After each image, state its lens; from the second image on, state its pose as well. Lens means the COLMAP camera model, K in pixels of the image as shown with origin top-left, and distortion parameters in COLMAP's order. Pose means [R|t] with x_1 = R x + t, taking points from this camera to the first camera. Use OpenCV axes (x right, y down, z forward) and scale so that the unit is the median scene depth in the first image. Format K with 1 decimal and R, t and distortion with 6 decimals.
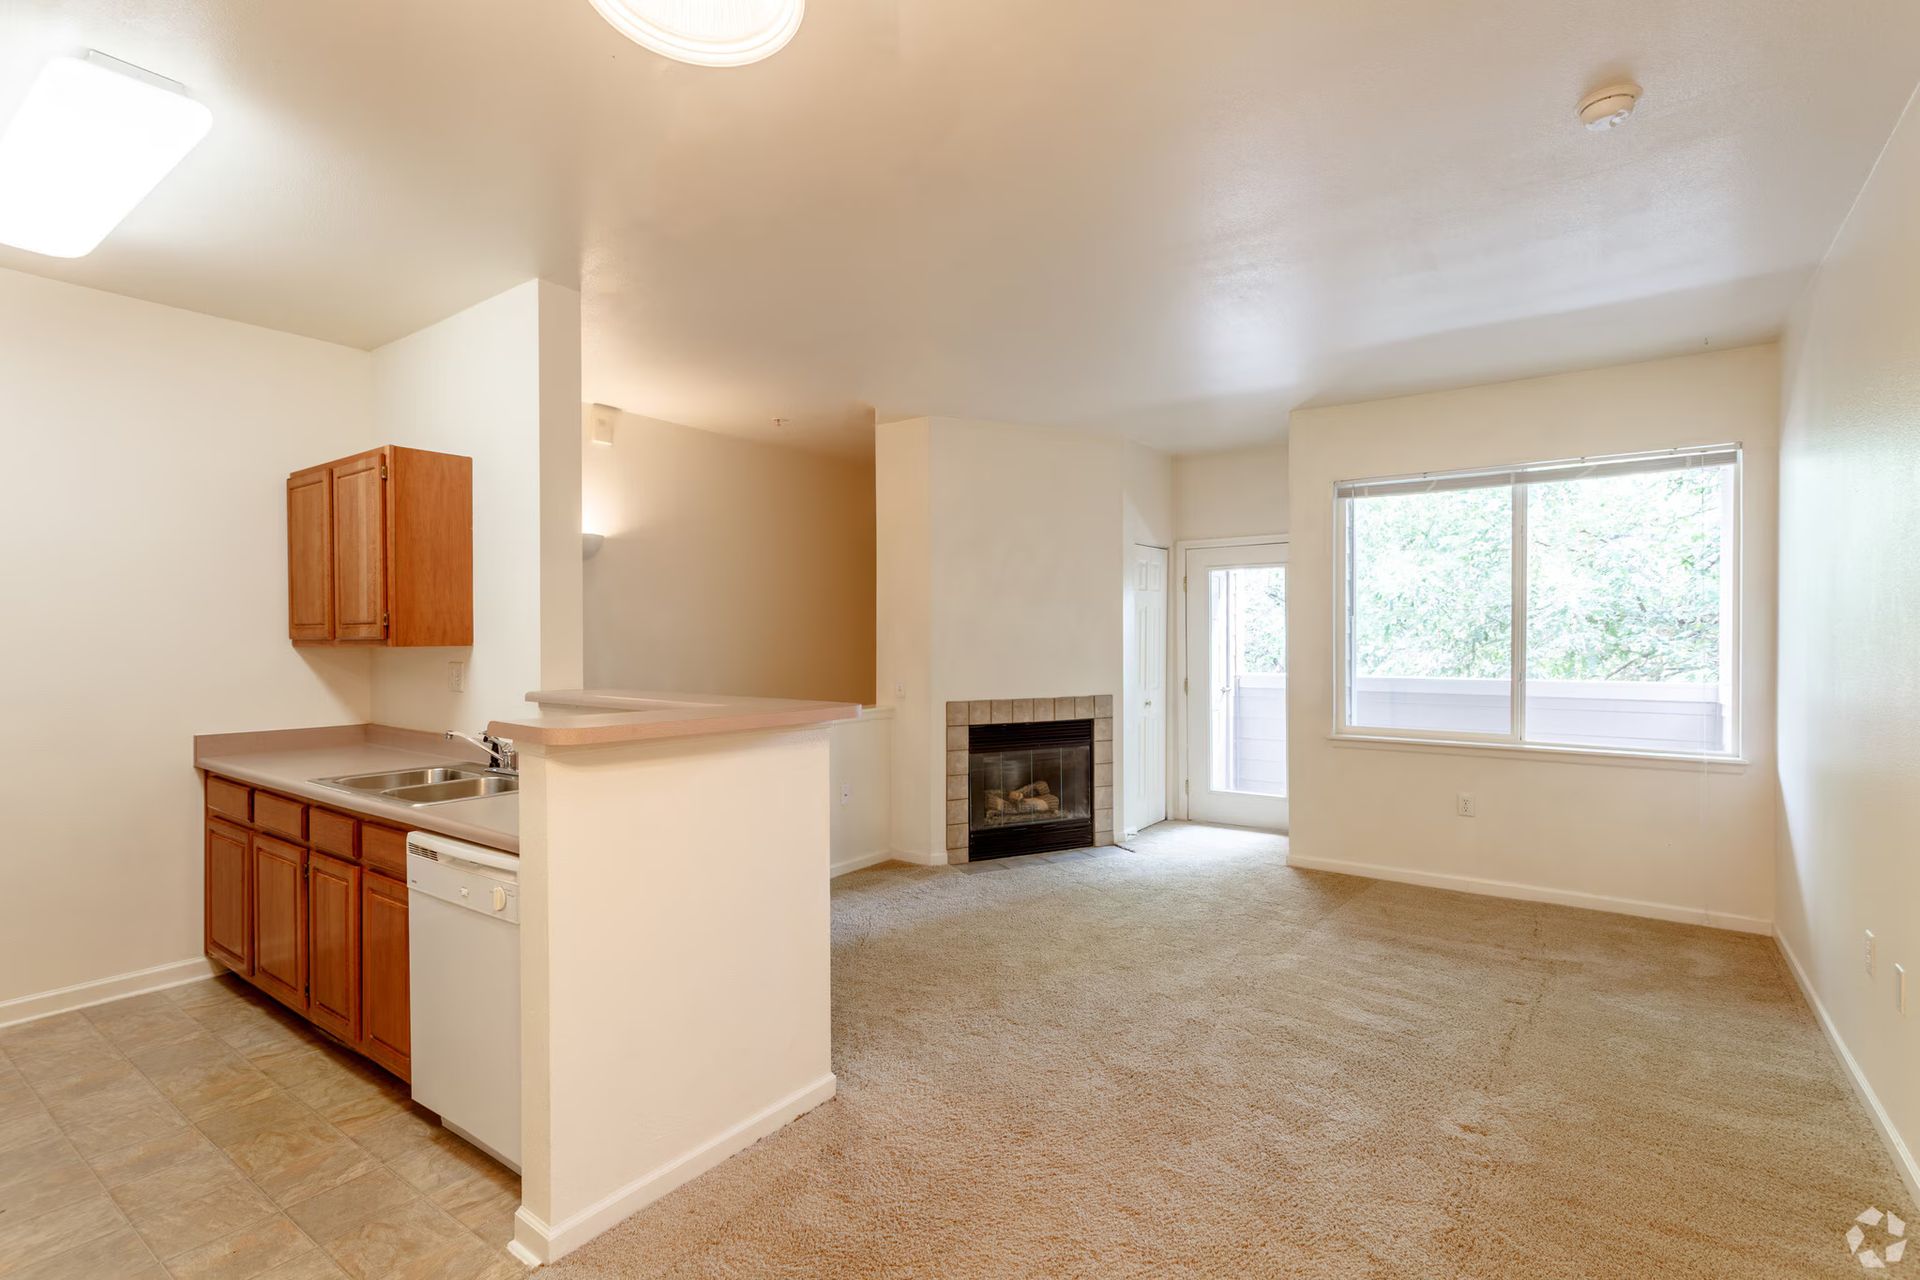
lens RADIAL K [[934.4, 0, 962.1], [0, 934.4, 643.6], [0, 0, 1]] dist [0.001810, 0.000198]
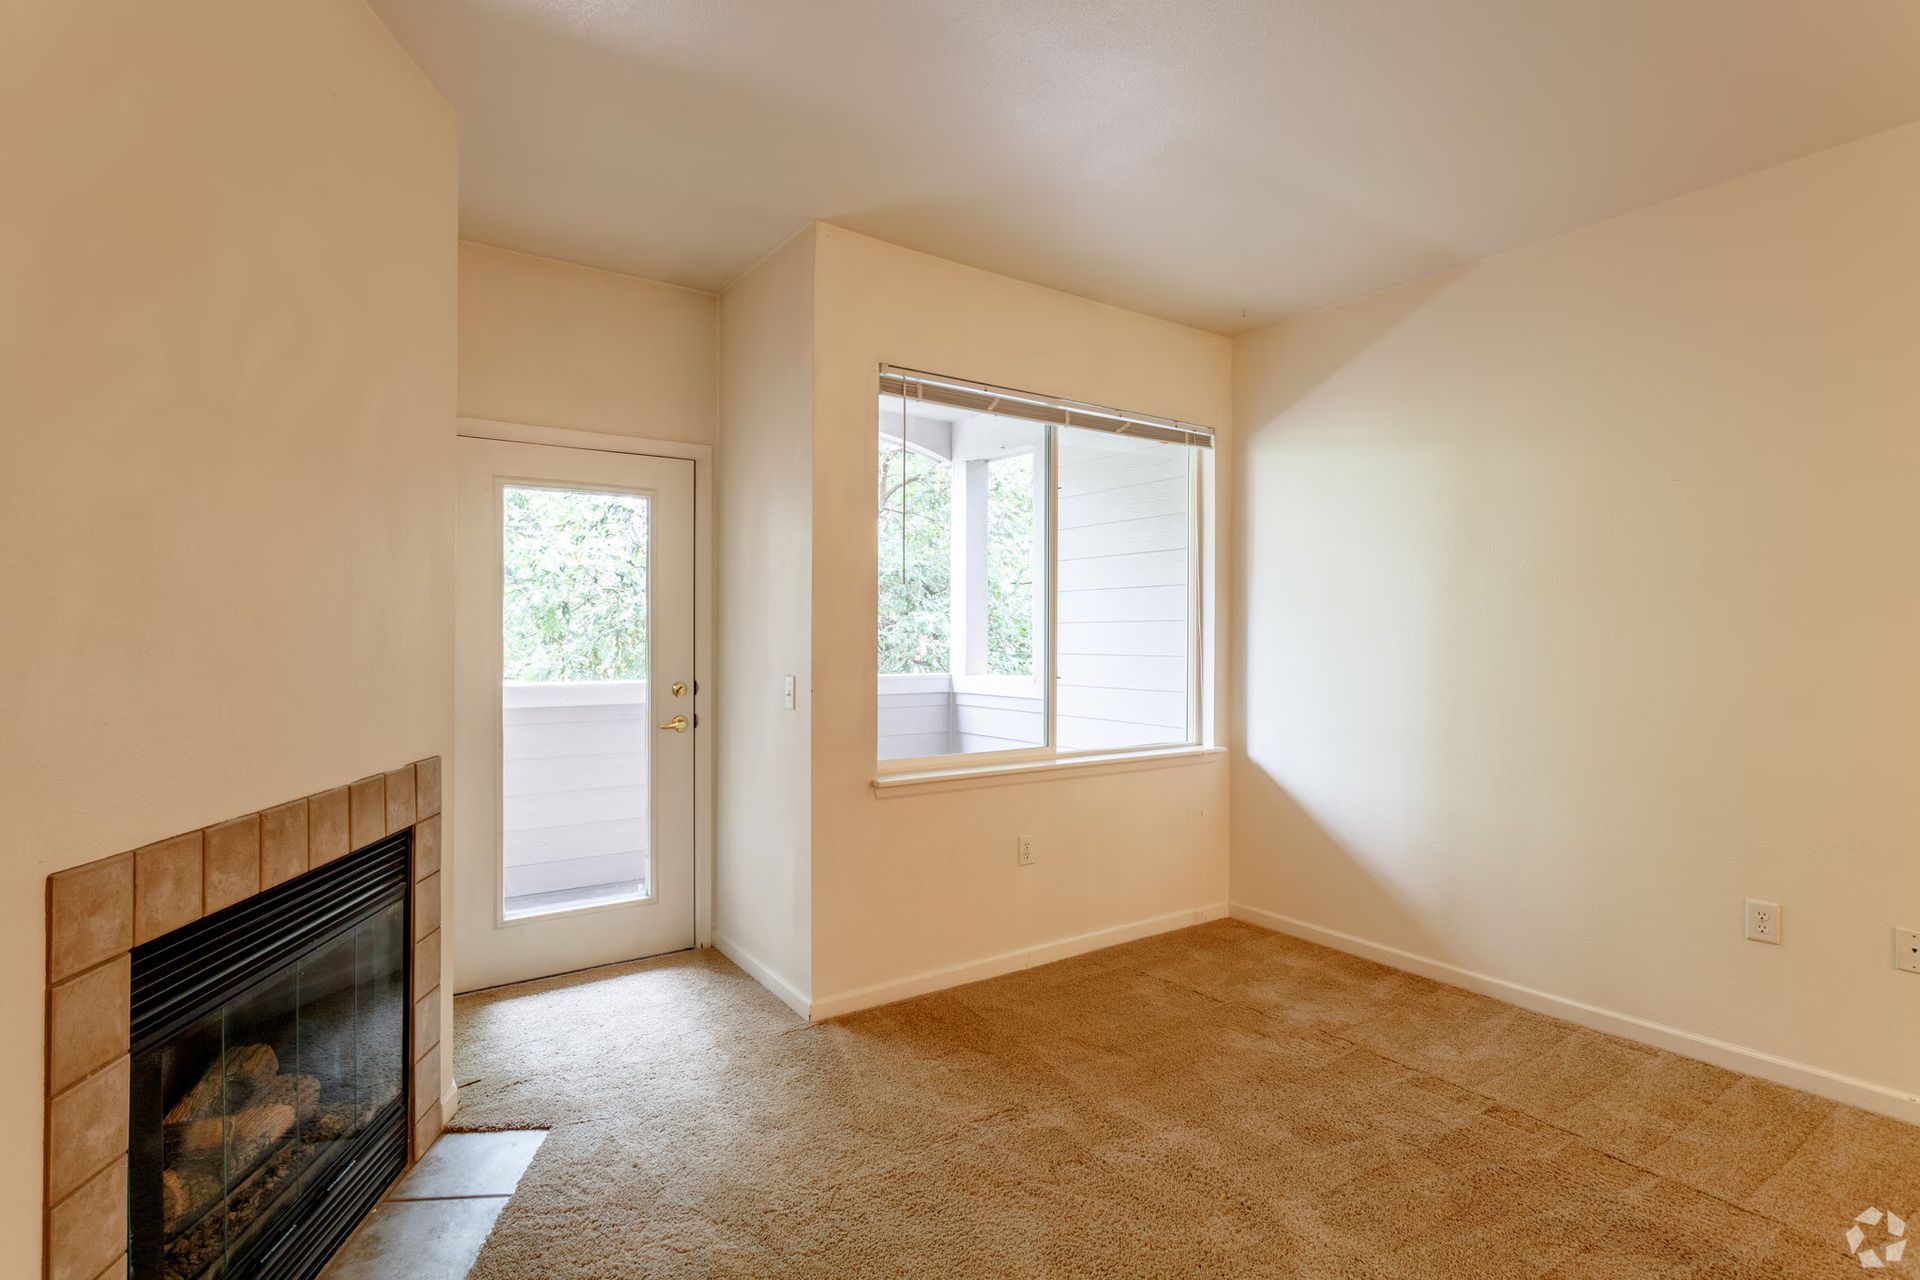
lens RADIAL K [[934.4, 0, 956.7], [0, 934.4, 637.5], [0, 0, 1]] dist [0.001810, 0.000198]
pose [[0.336265, 0.001982, 0.941765, -0.149386], [0.003378, 0.999989, -0.003310, 0.007530], [-0.941762, 0.004294, 0.336254, 0.712649]]
